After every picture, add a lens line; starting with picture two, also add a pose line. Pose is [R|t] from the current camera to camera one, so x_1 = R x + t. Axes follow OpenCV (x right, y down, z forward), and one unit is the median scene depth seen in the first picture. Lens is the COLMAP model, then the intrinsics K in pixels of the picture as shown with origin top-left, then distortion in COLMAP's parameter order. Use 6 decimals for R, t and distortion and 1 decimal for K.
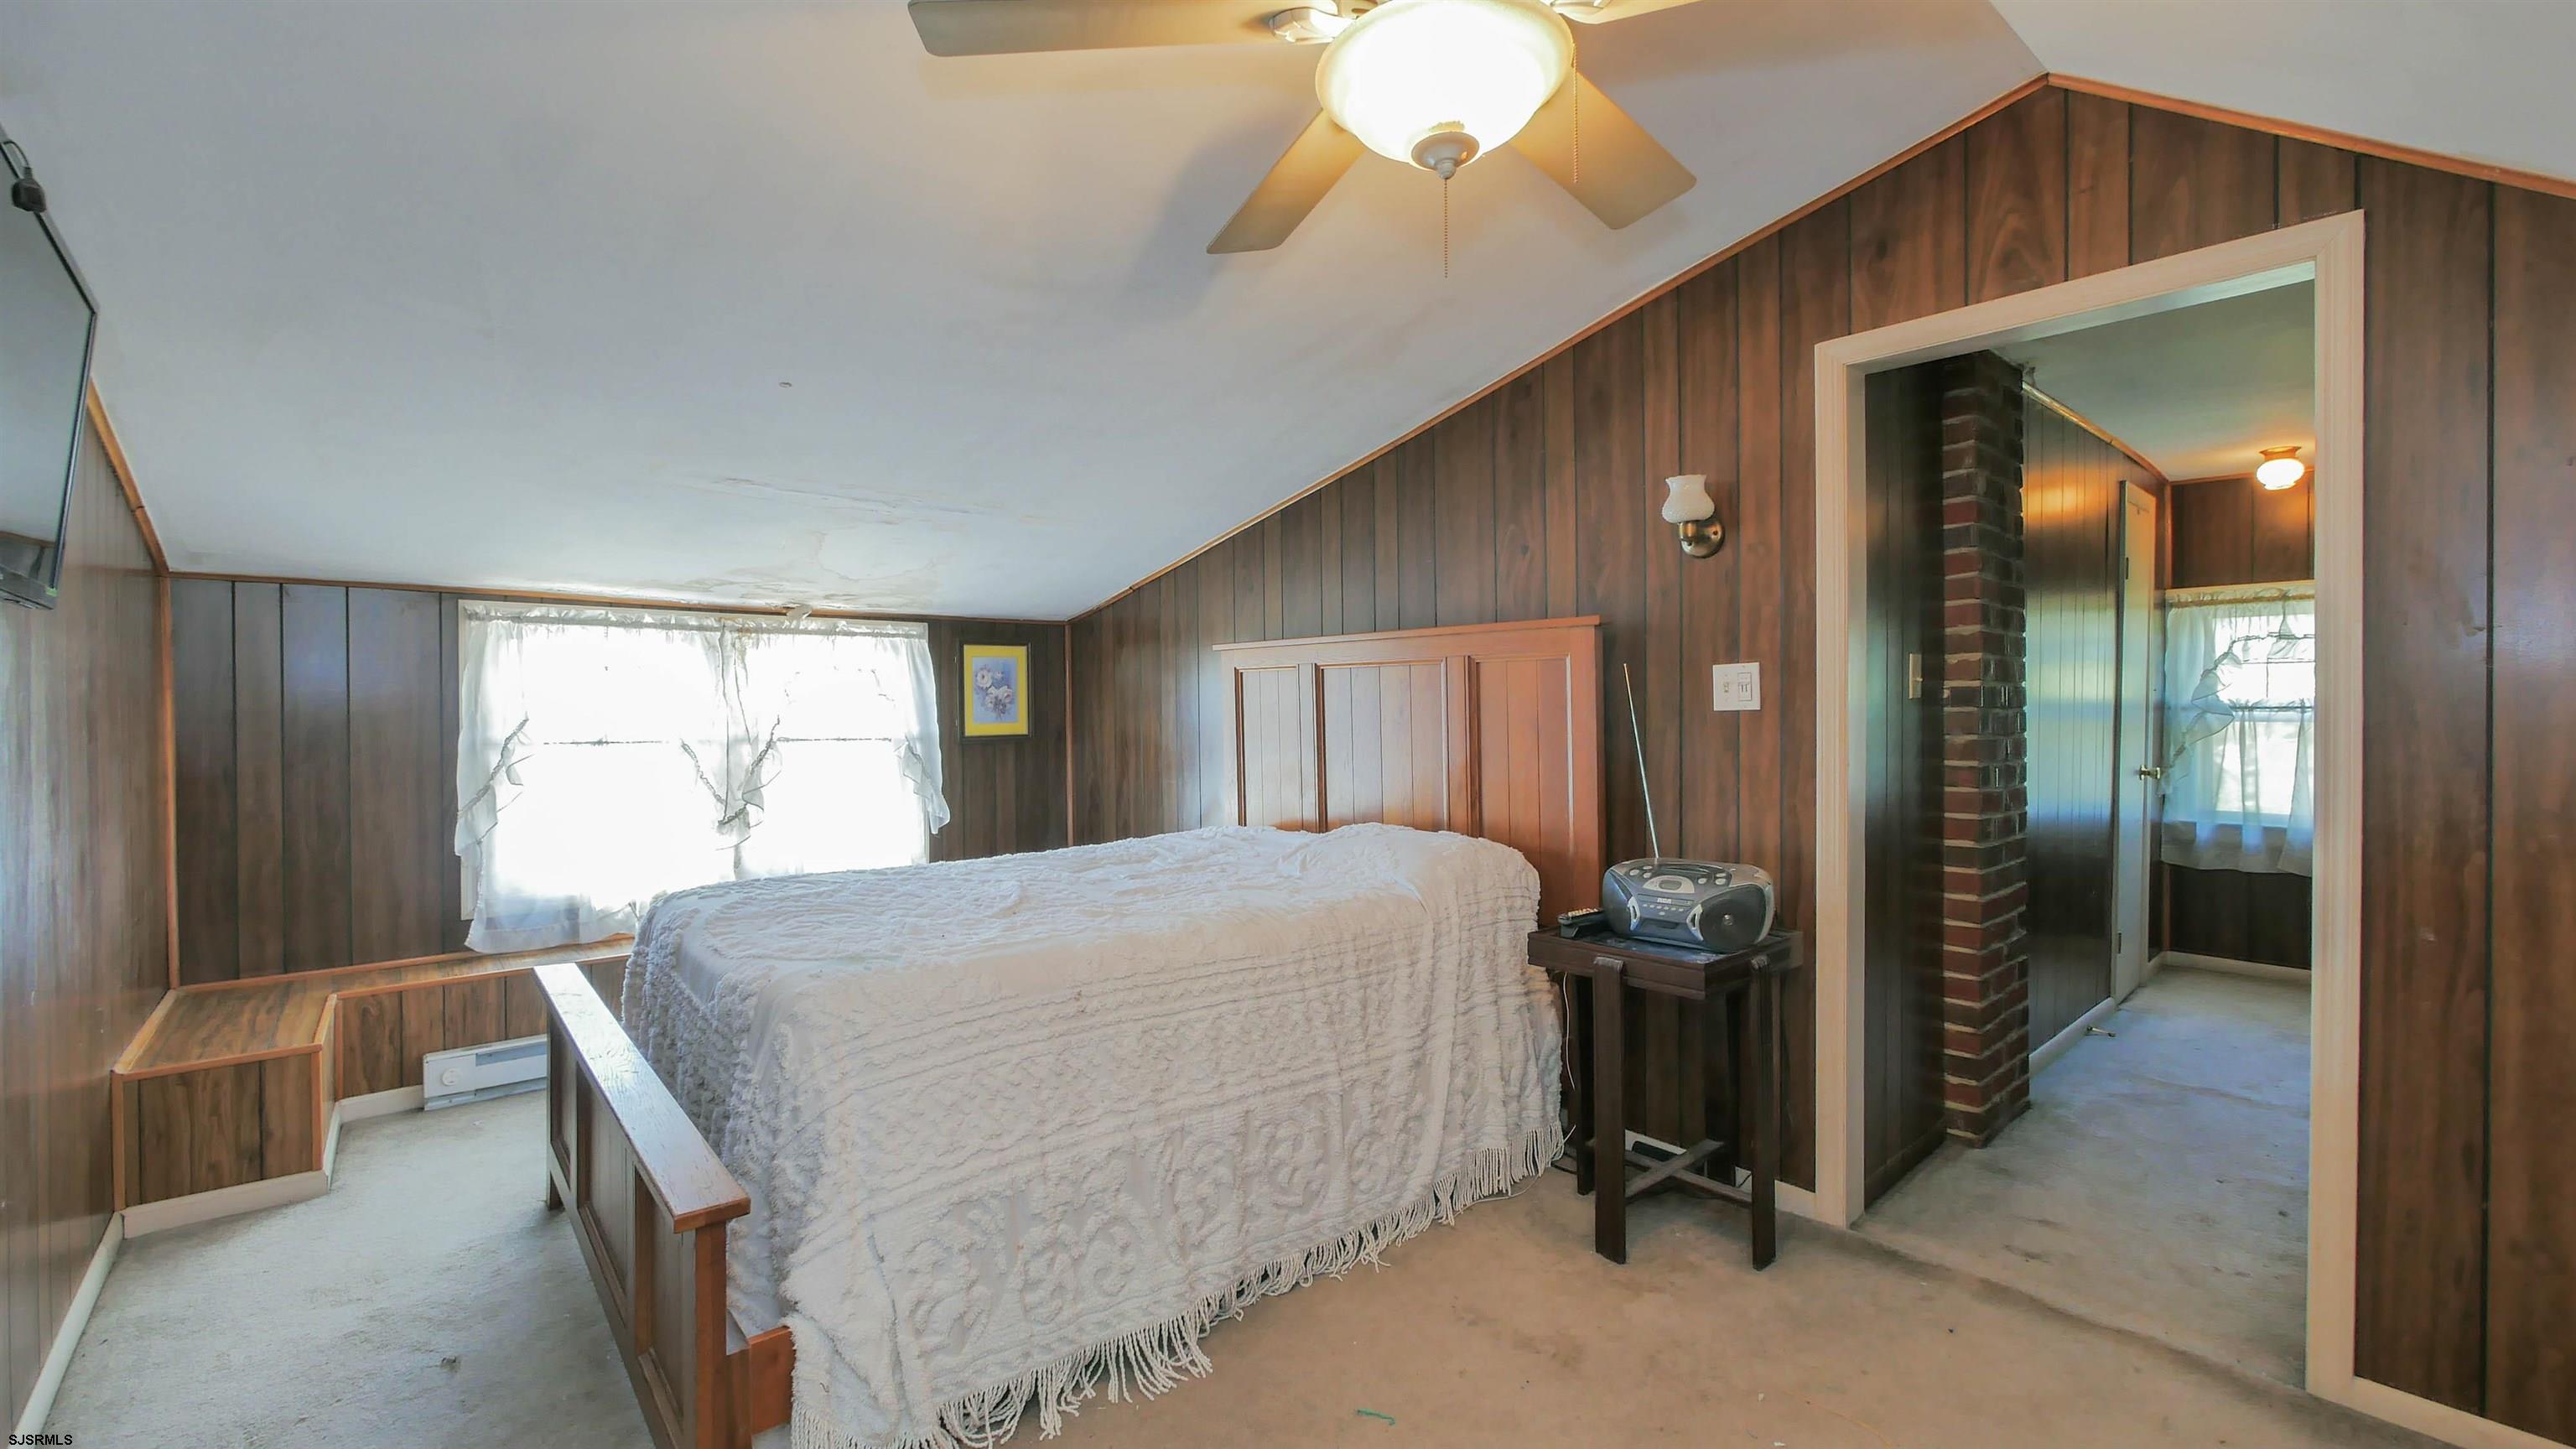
lens RADIAL K [[1060.7, 0, 1277.0], [0, 1060.7, 705.1], [0, 0, 1]] dist [-0.006797, 0.000006]
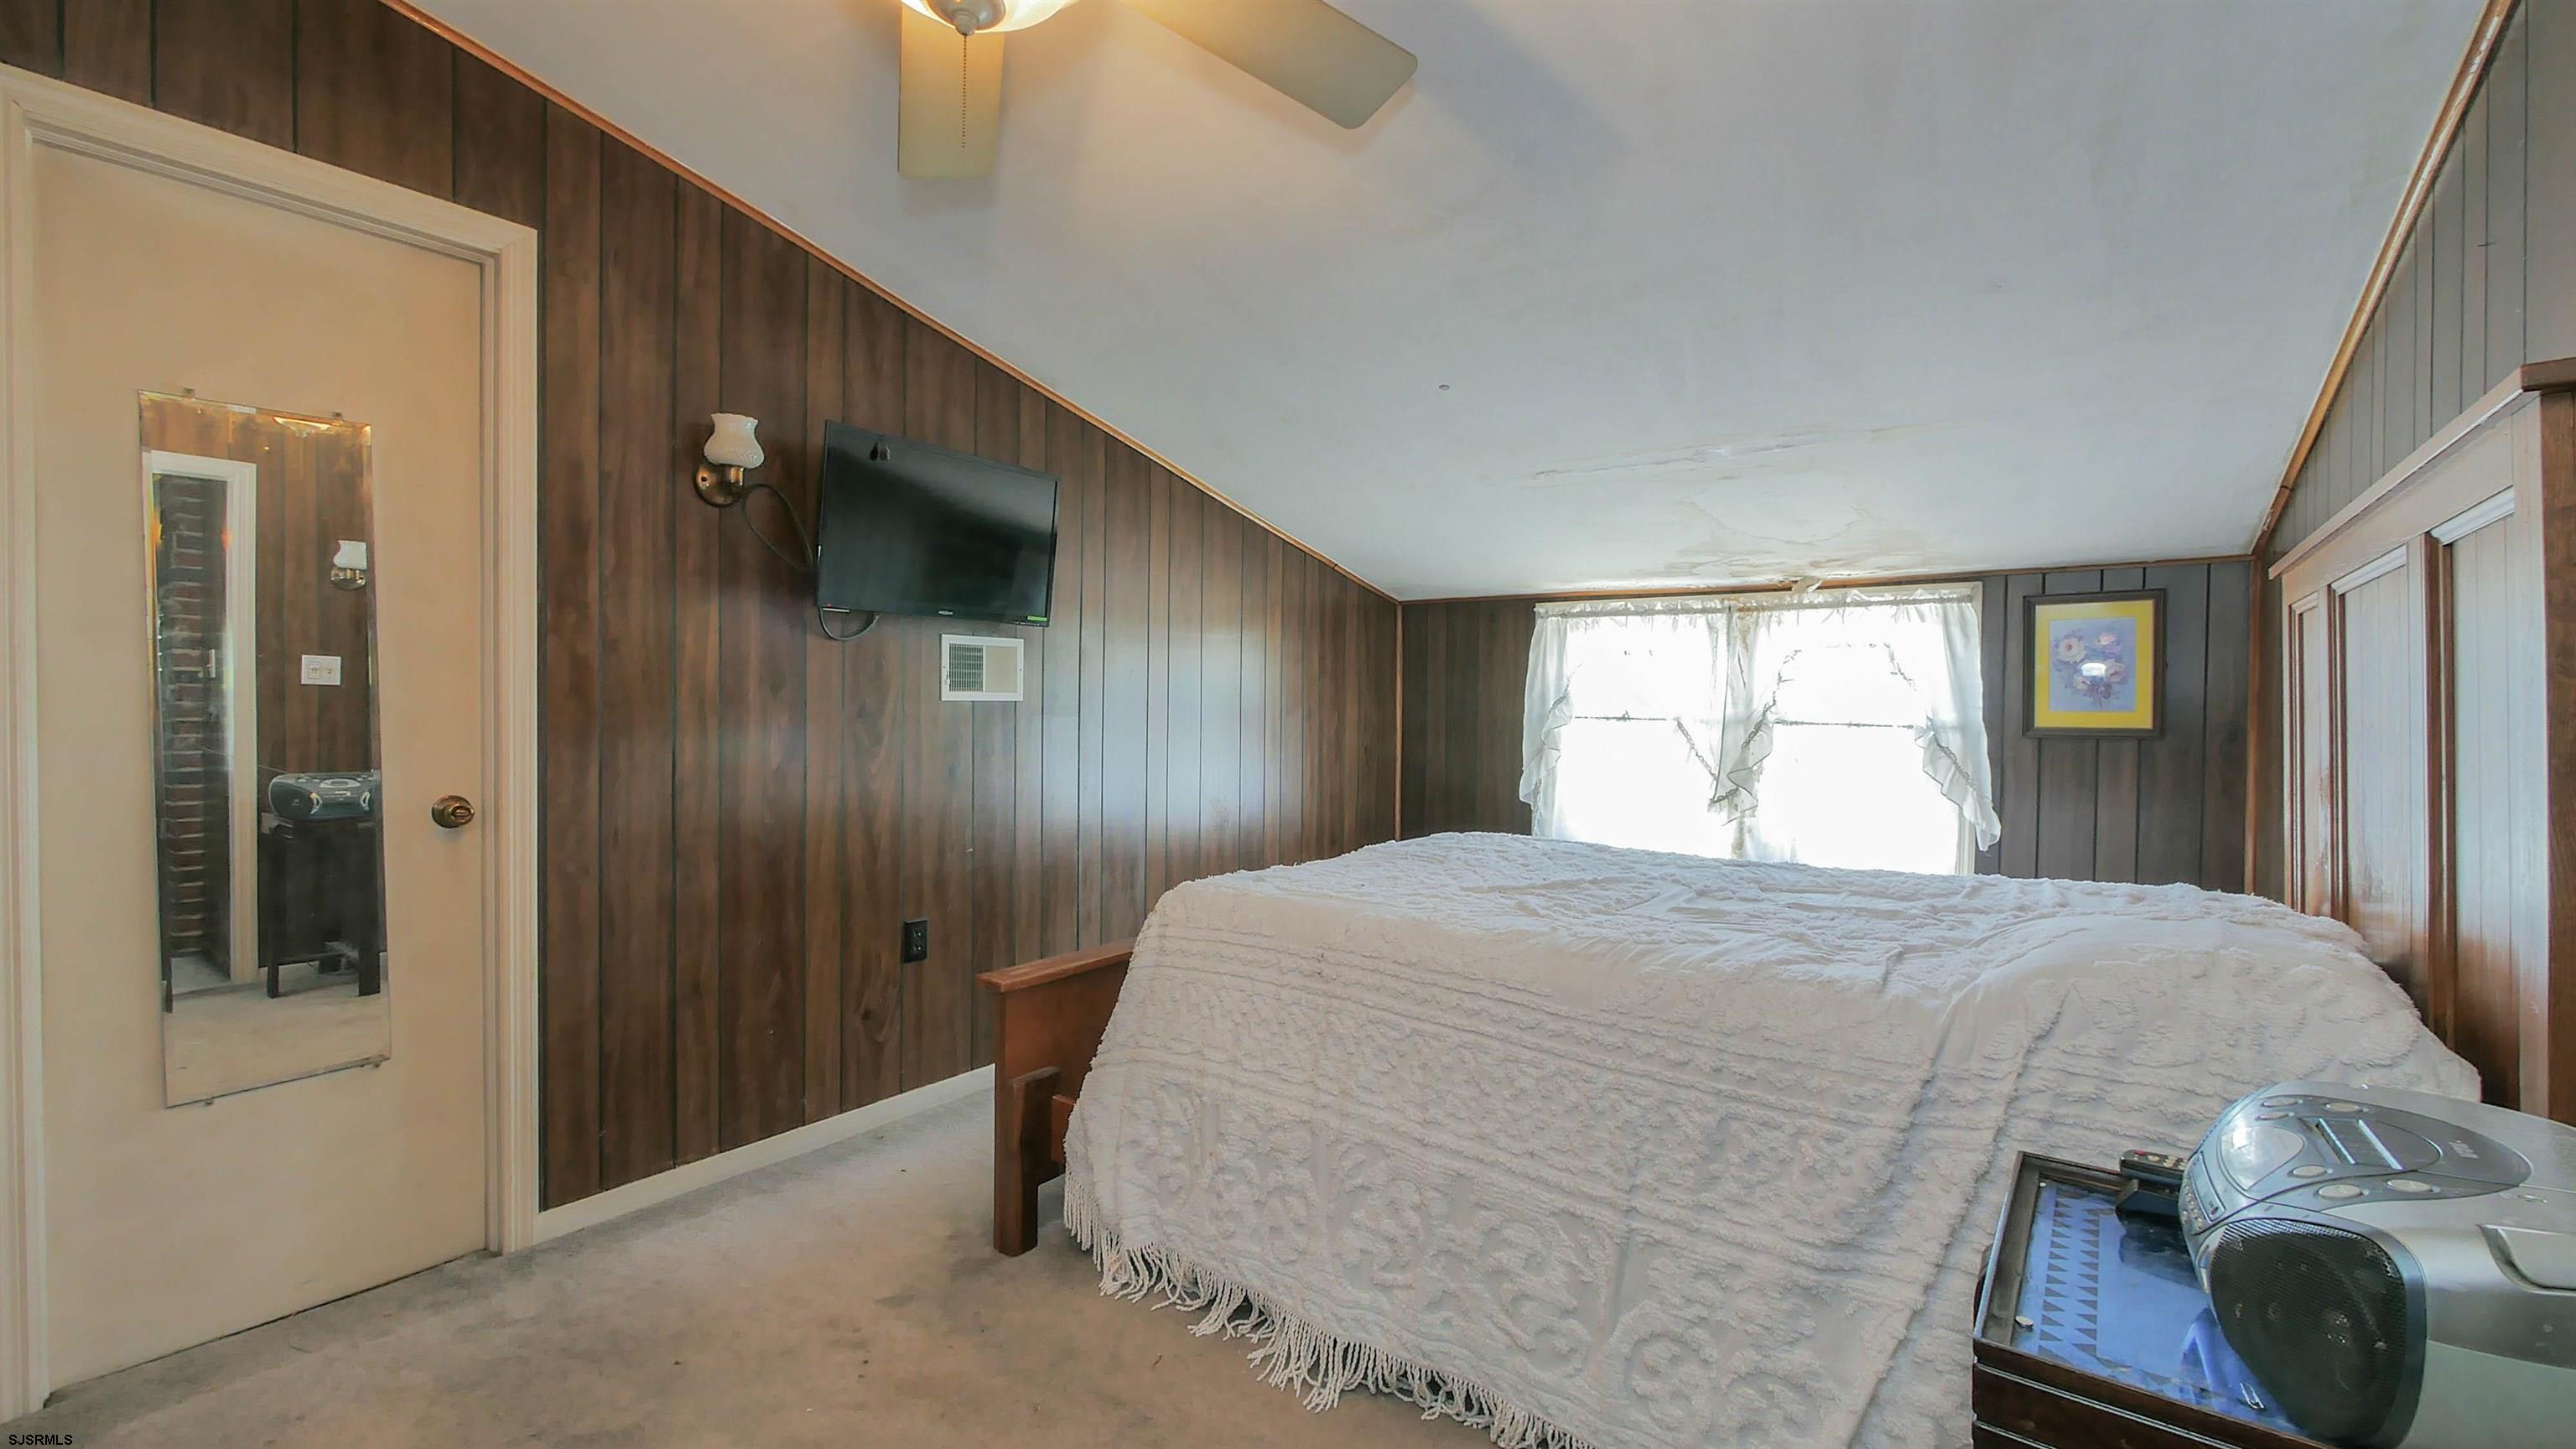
lens RADIAL K [[1060.7, 0, 1280.0], [0, 1060.7, 716.0], [0, 0, 1]] dist [-0.006797, 0.000006]
pose [[0.208720, 0.018453, -0.977801, 0.392354], [-0.011719, 0.999797, 0.016366, 0.018296], [0.977905, 0.008043, 0.208894, 0.390752]]
